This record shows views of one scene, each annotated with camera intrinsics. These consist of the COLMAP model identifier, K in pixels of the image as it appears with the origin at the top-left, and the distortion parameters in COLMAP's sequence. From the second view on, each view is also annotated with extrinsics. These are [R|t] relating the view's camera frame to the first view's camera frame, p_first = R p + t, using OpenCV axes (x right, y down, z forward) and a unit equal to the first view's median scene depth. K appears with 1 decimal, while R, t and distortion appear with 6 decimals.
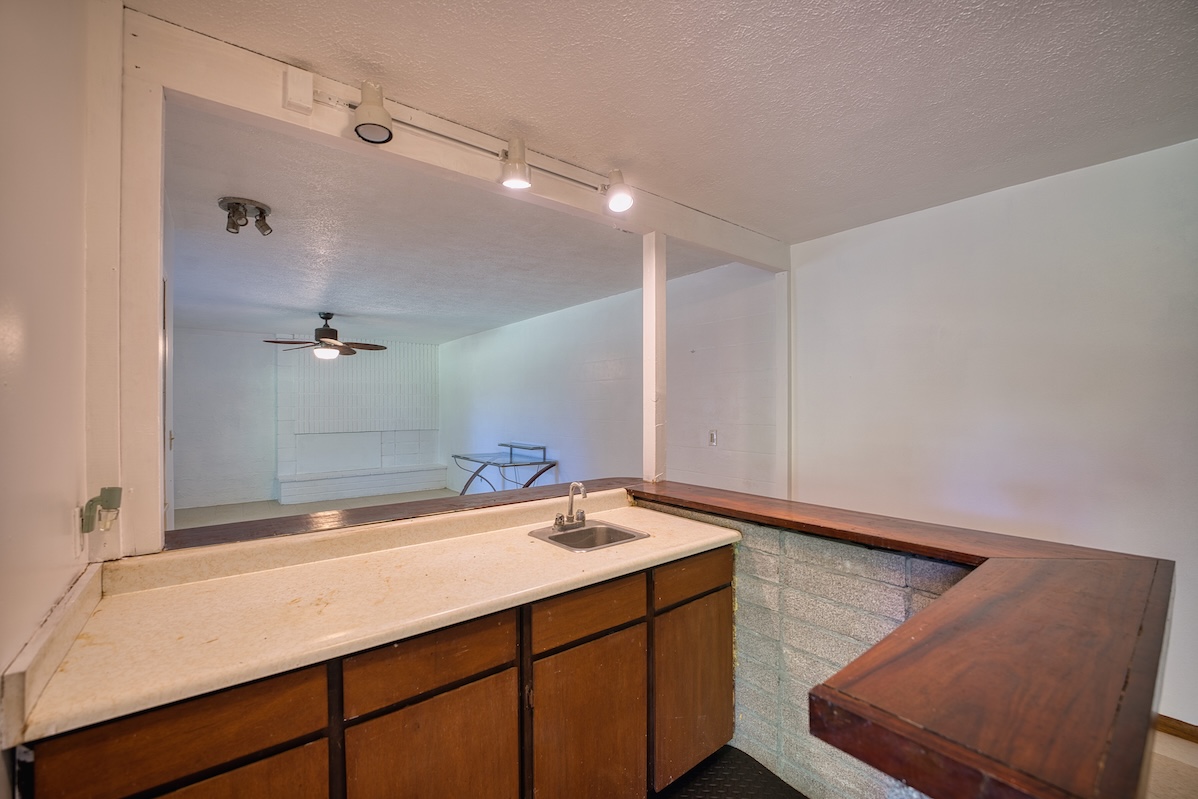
lens RADIAL K [[483.2, 0, 594.5], [0, 483.2, 401.6], [0, 0, 1]] dist [-0.023670, -0.000062]
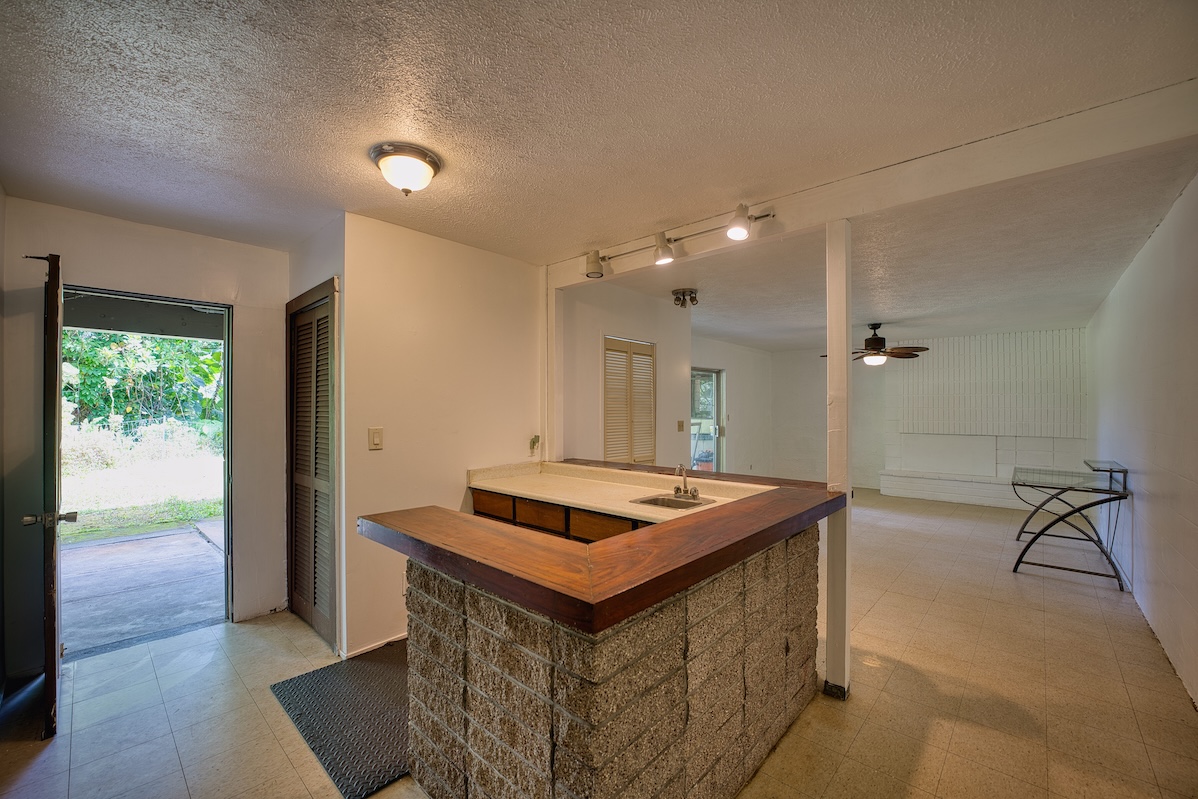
lens RADIAL K [[482.5, 0, 599.0], [0, 482.5, 399.5], [0, 0, 1]] dist [0.000016, 0.000008]
pose [[0.171850, -0.009660, -0.985076, 0.434820], [0.005627, 0.999945, -0.008824, -0.003032], [0.985107, -0.004027, 0.171895, 0.180689]]
